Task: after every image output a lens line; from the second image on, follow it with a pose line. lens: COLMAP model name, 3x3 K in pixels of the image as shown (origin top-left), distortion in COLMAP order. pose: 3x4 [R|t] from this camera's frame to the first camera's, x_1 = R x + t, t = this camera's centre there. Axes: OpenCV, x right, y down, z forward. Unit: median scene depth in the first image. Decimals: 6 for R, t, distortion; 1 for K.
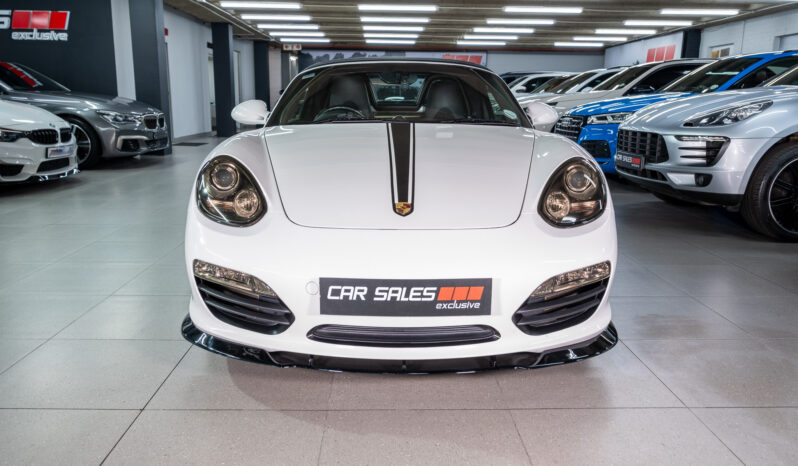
lens RADIAL K [[612.5, 0, 399.0], [0, 612.5, 233.0], [0, 0, 1]] dist [0.003152, 0.000280]
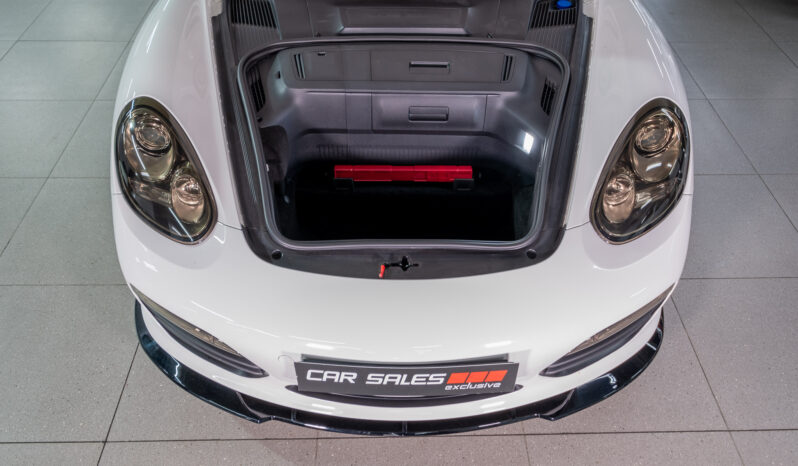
lens RADIAL K [[660.5, 0, 400.2], [0, 660.5, 211.5], [0, 0, 1]] dist [-0.005942, -0.001630]
pose [[0.999979, 0.003941, -0.005186, 0.005432], [-0.000881, 0.870702, 0.491810, -0.419553], [0.006454, -0.491795, 0.870687, 0.313828]]
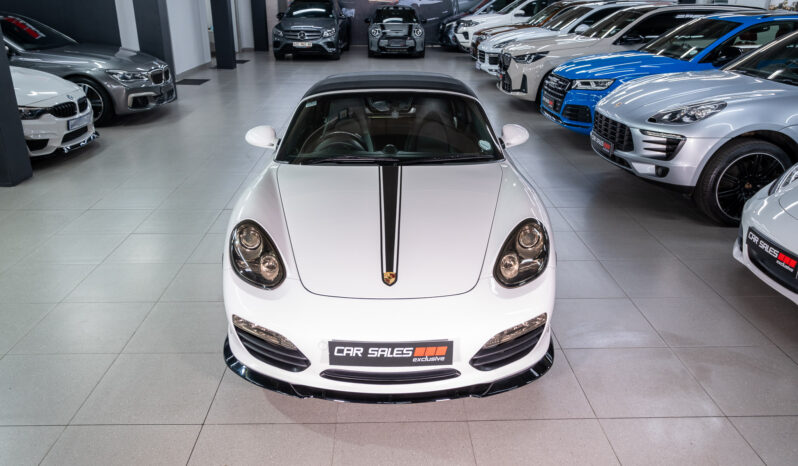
lens RADIAL K [[610.0, 0, 399.0], [0, 610.0, 233.0], [0, 0, 1]] dist [-0.001633, 0.000129]
pose [[0.999976, -0.006537, -0.002332, 0.029043], [0.006821, 0.987725, 0.156056, -0.321367], [0.001283, -0.156068, 0.987745, -0.269913]]
